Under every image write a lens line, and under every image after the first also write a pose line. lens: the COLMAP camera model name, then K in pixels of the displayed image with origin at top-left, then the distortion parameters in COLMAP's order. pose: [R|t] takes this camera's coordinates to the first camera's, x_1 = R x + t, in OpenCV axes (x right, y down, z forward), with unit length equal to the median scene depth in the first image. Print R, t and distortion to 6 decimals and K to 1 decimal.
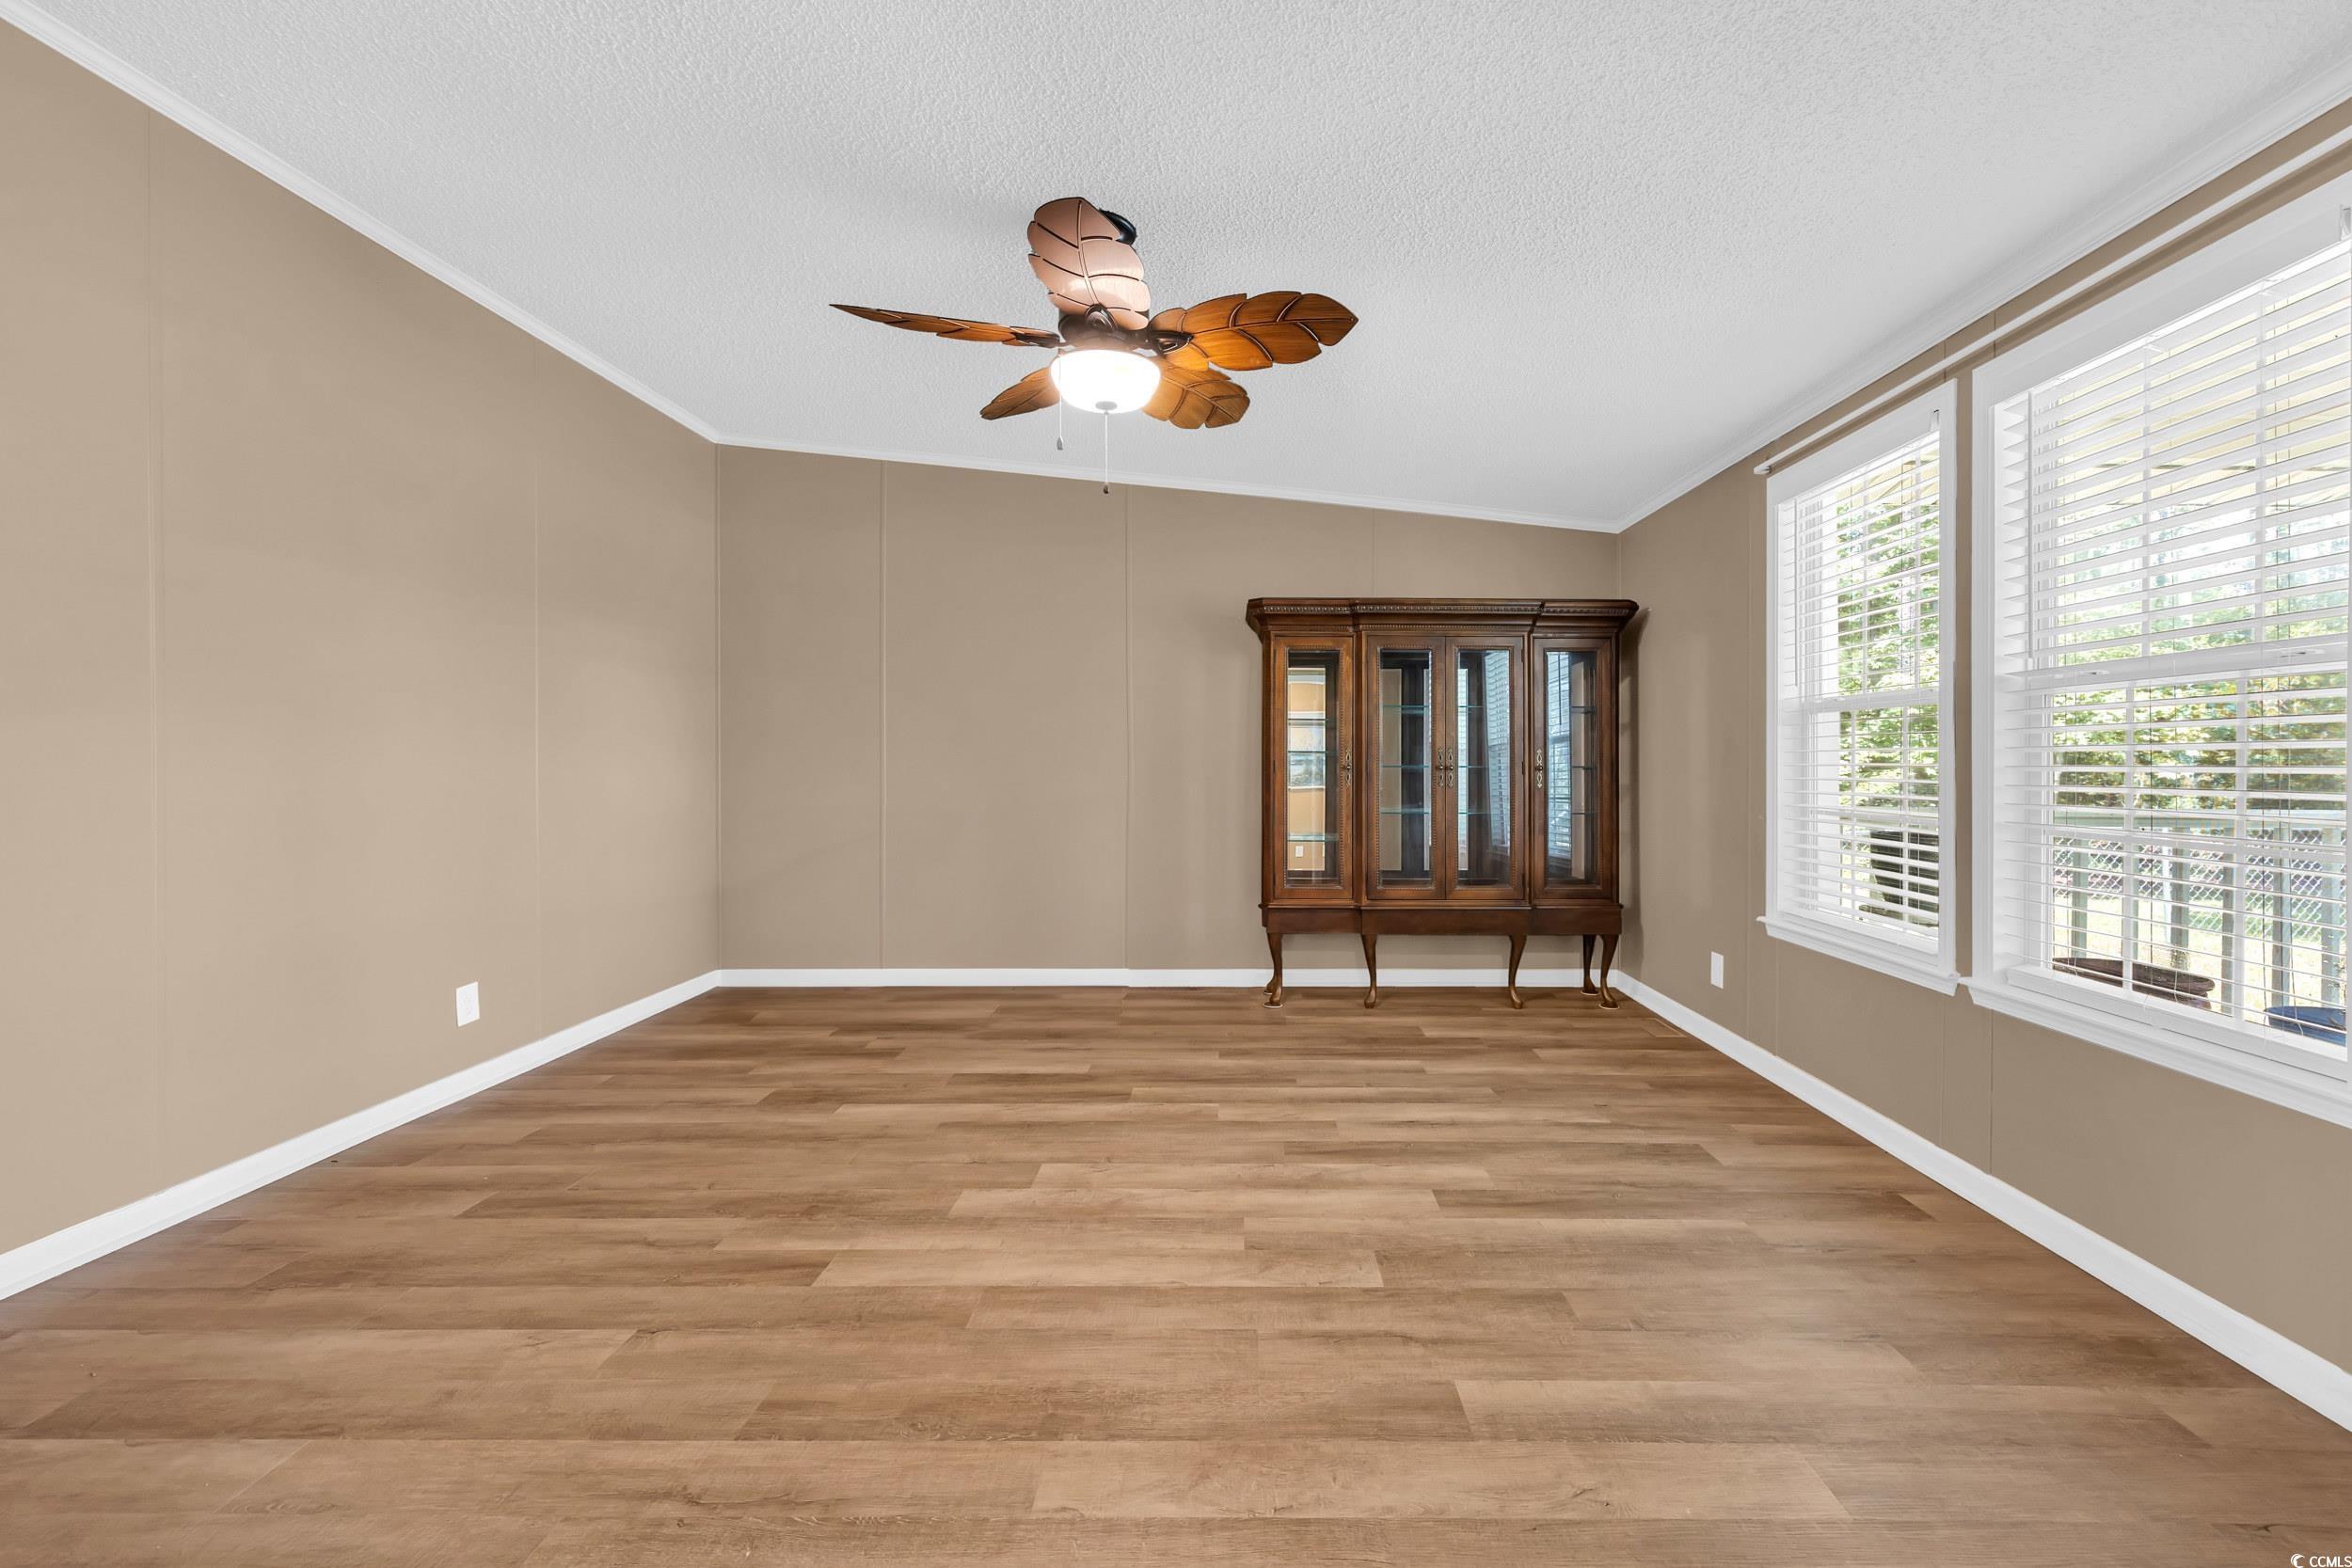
lens RADIAL K [[889.3, 0, 1173.1], [0, 889.3, 777.7], [0, 0, 1]] dist [-0.000348, 0.000255]
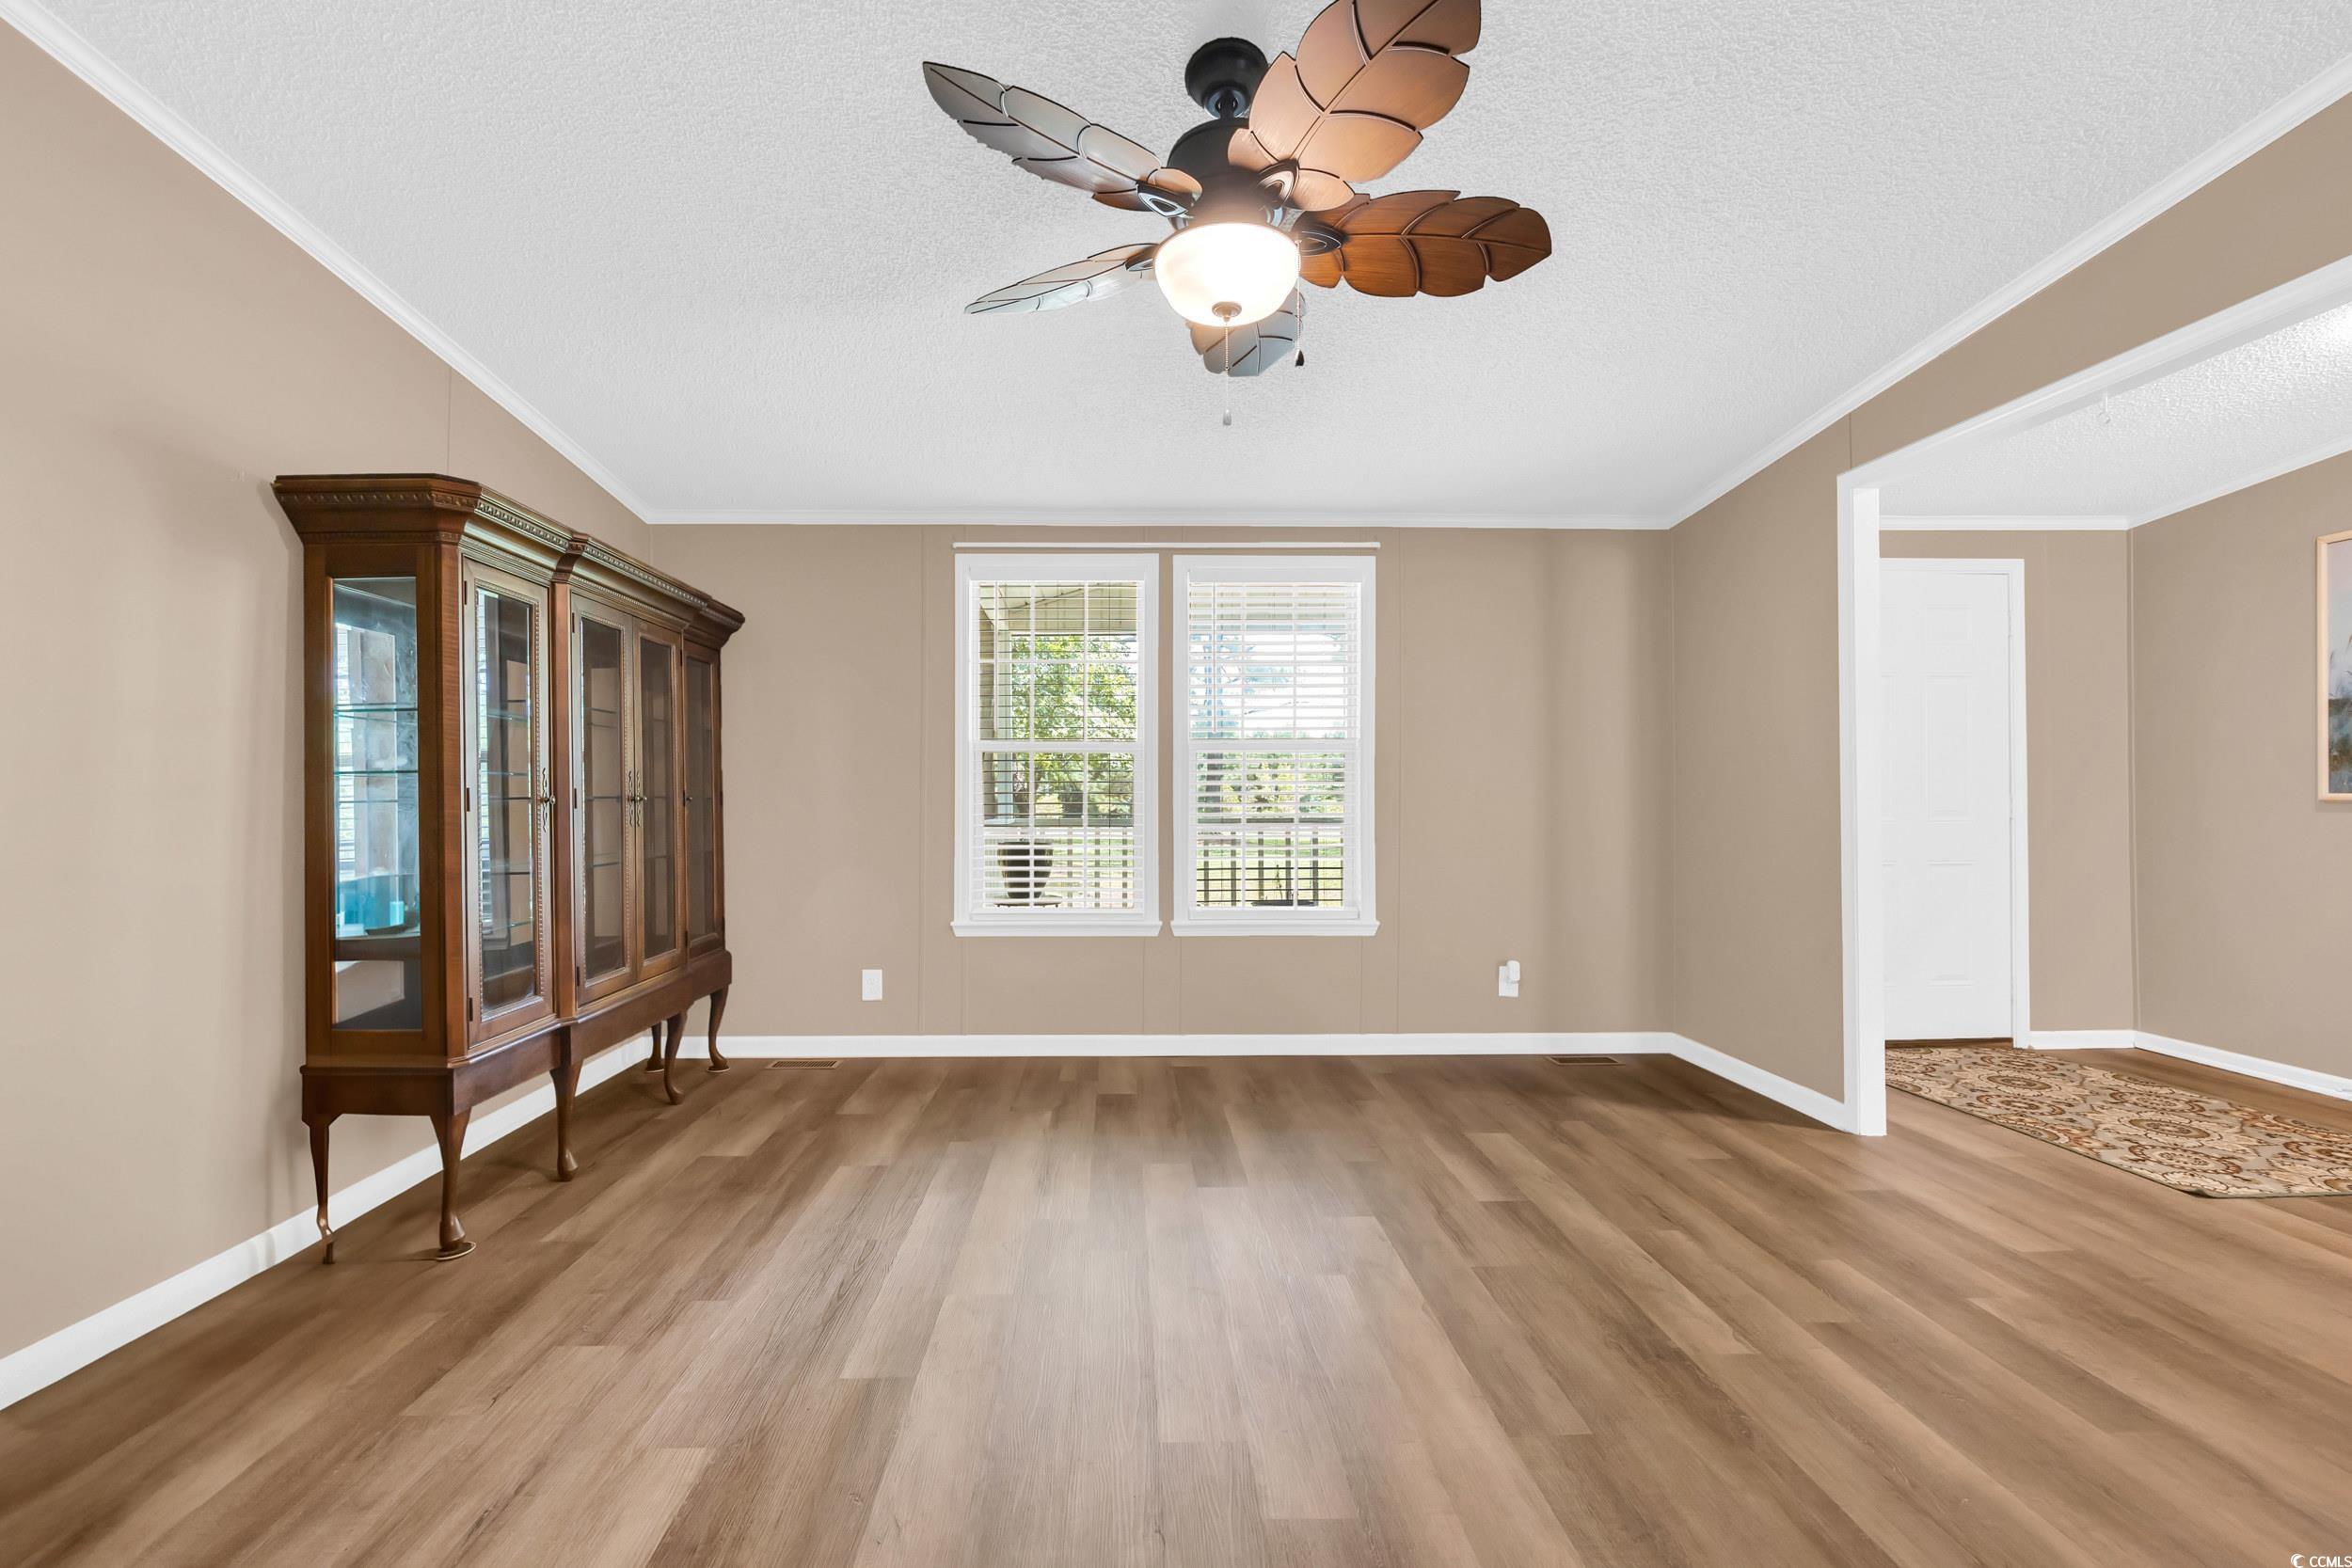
lens RADIAL K [[949.7, 0, 1176.0], [0, 949.7, 784.0], [0, 0, 1]] dist [0.000238, 0.000349]
pose [[-0.059666, 0.003916, 0.998211, -1.068145], [0.020612, 0.999784, -0.002690, -0.026014], [-0.998006, 0.020415, -0.059733, 1.353393]]
